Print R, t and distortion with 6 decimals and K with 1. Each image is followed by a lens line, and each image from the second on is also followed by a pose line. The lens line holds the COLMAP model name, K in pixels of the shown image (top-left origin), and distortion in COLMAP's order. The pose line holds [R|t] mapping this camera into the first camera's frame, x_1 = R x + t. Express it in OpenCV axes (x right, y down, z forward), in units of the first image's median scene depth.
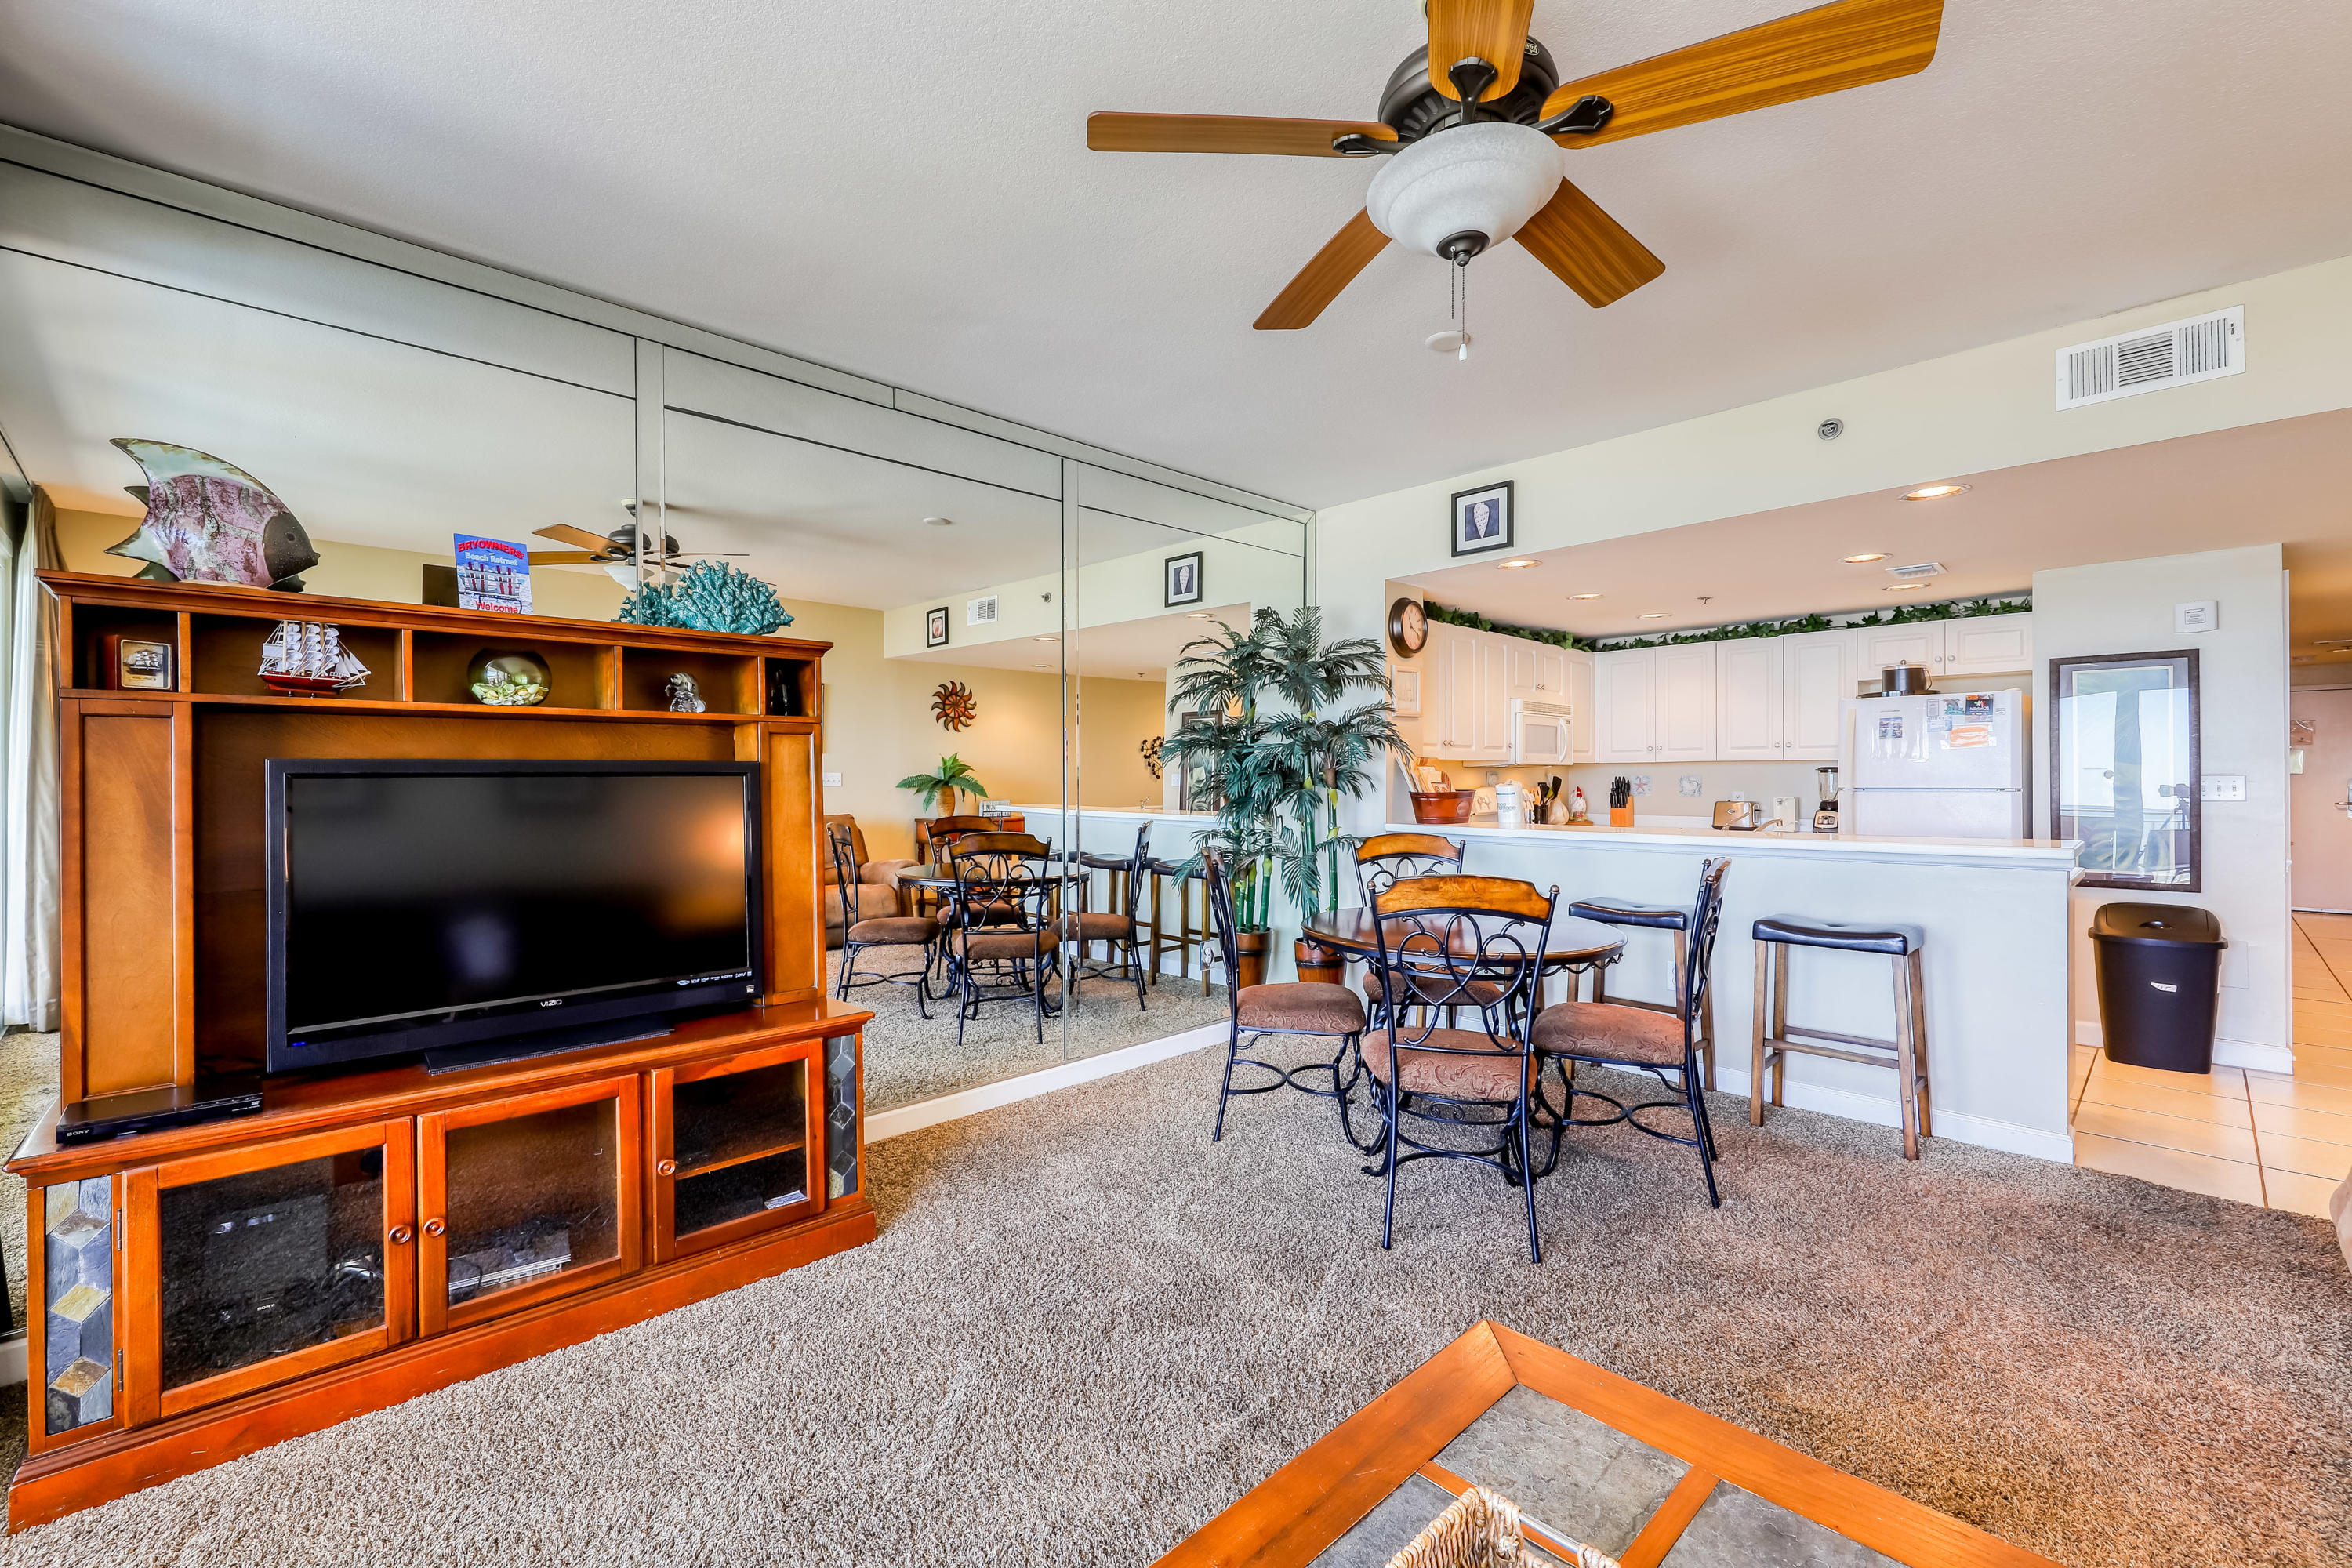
lens RADIAL K [[971.6, 0, 1176.0], [0, 971.6, 784.0], [0, 0, 1]] dist [0.002555, 0.000021]
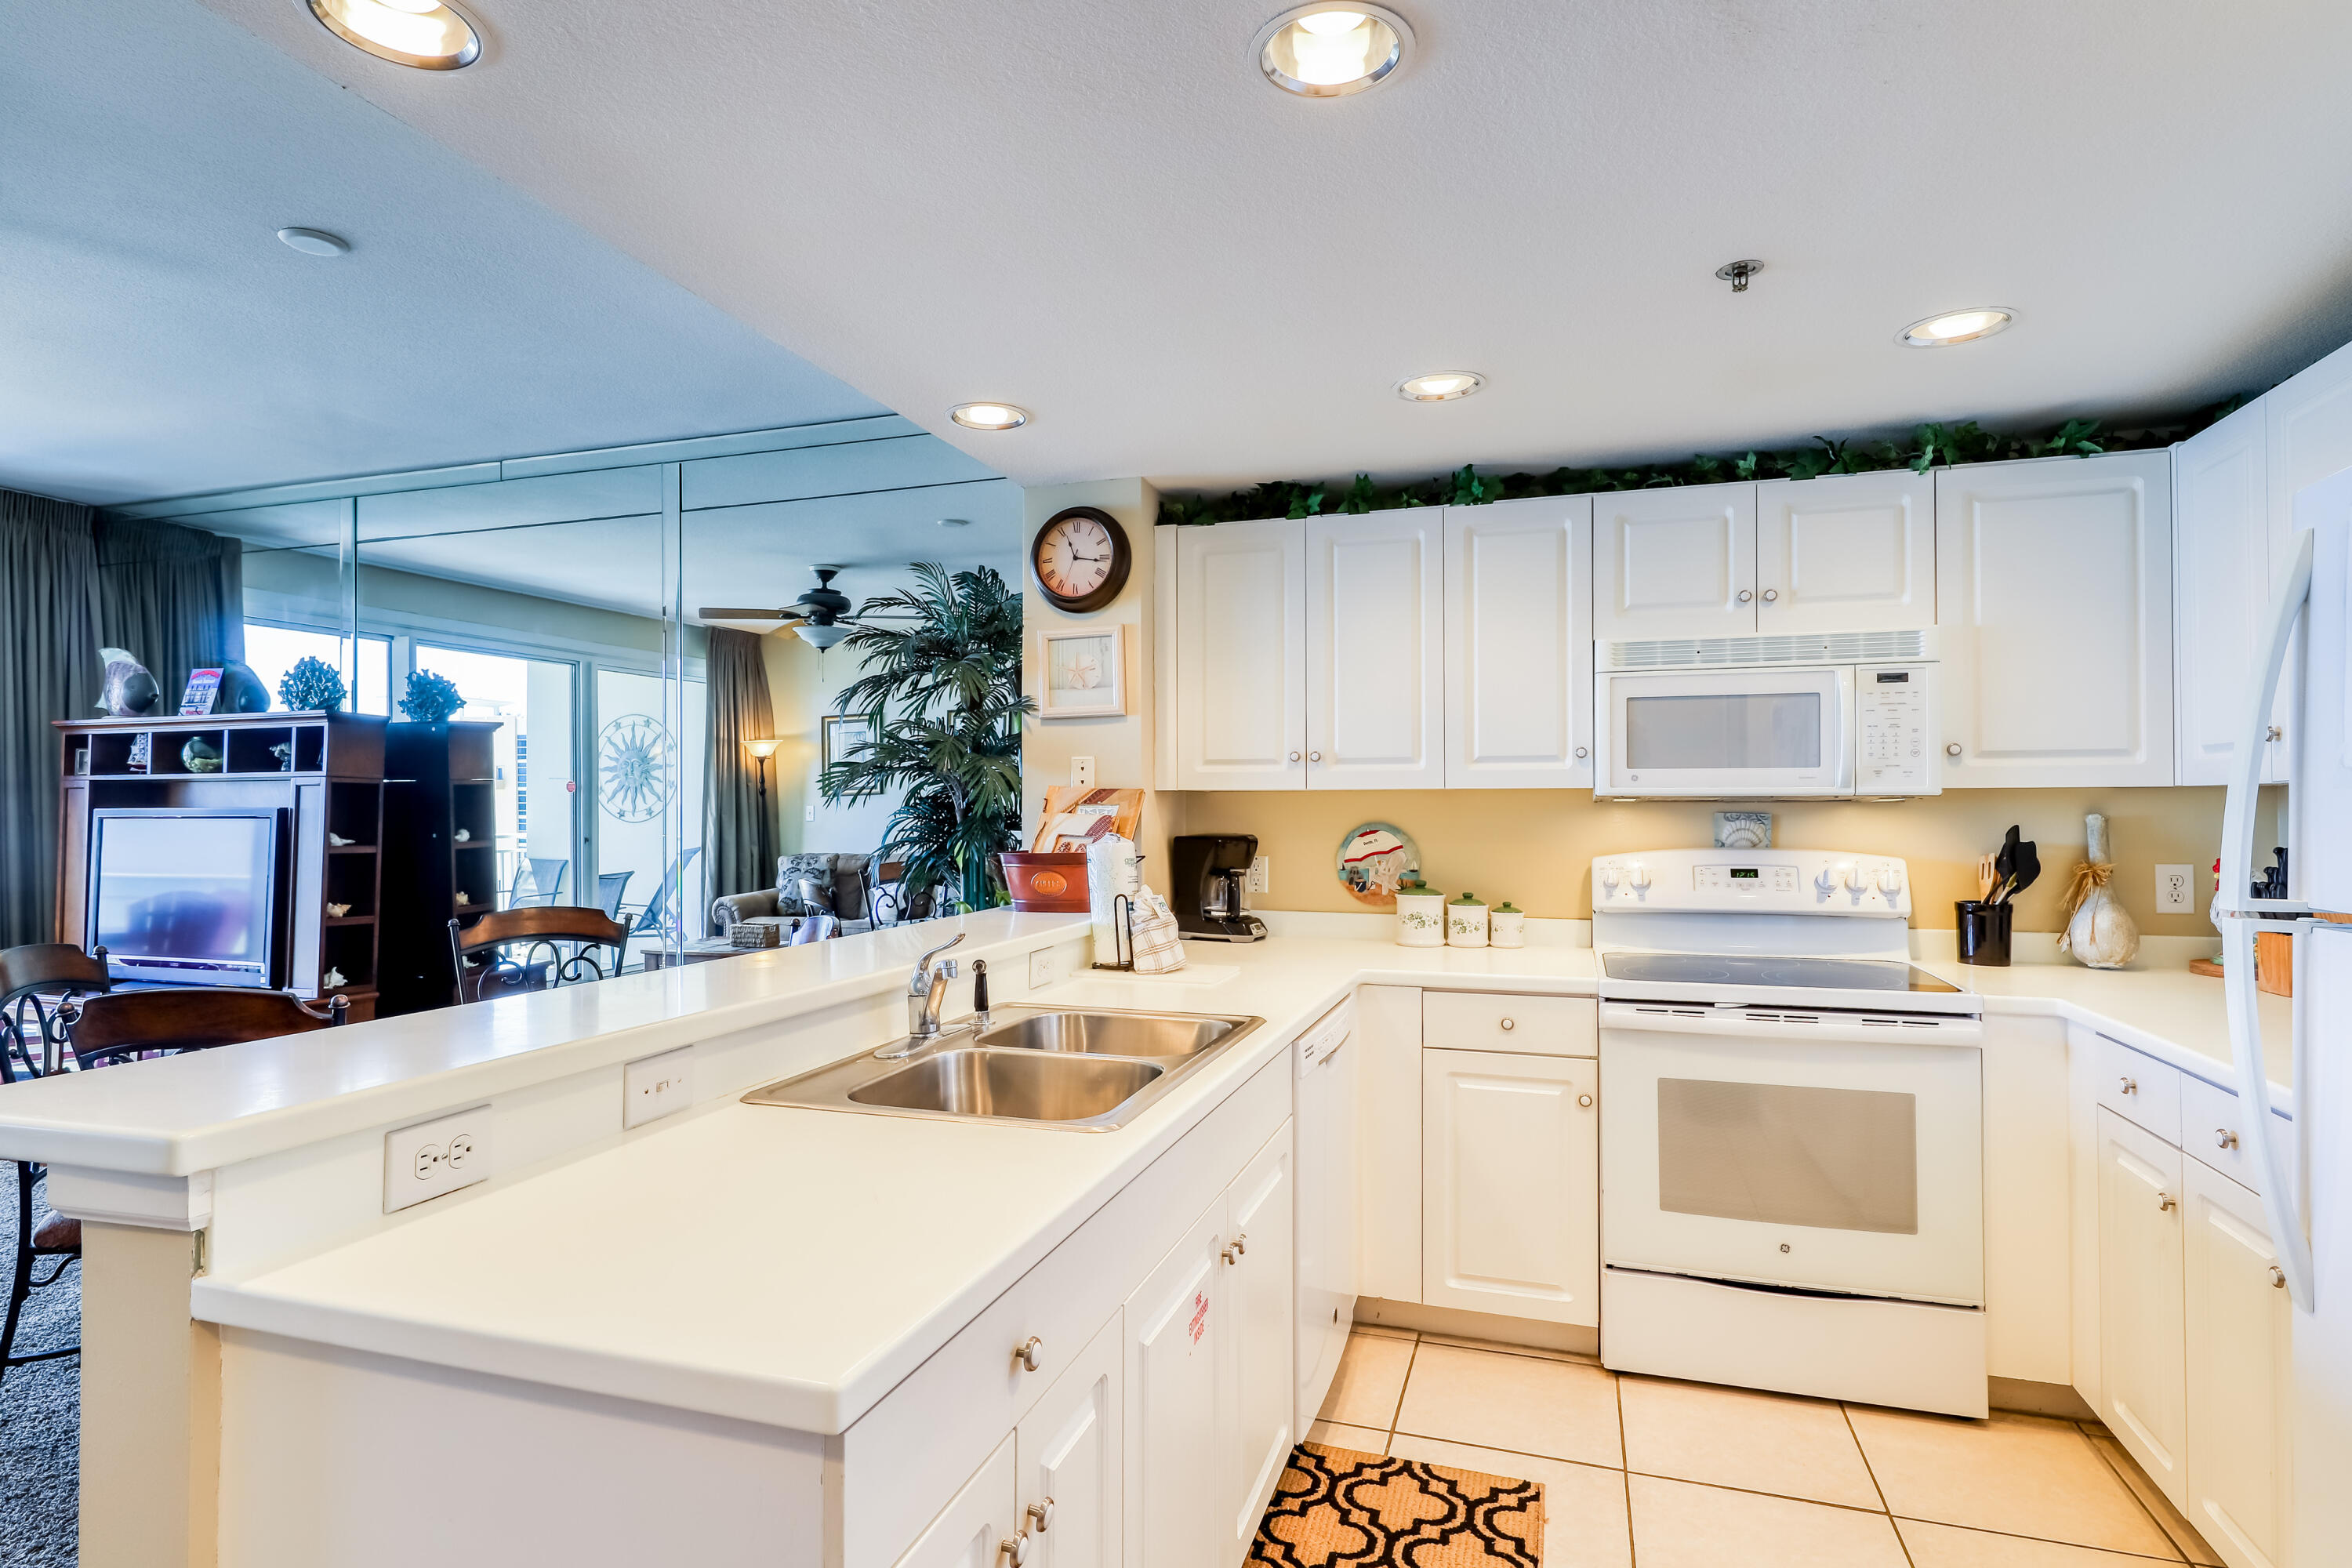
lens RADIAL K [[1210.9, 0, 1171.4], [0, 1210.9, 791.5], [0, 0, 1]] dist [0.017782, -0.007572]
pose [[0.469522, -0.007363, -0.882890, 0.836105], [-0.005502, 0.999921, -0.011265, -0.017567], [0.882903, 0.010147, 0.469445, 0.680320]]
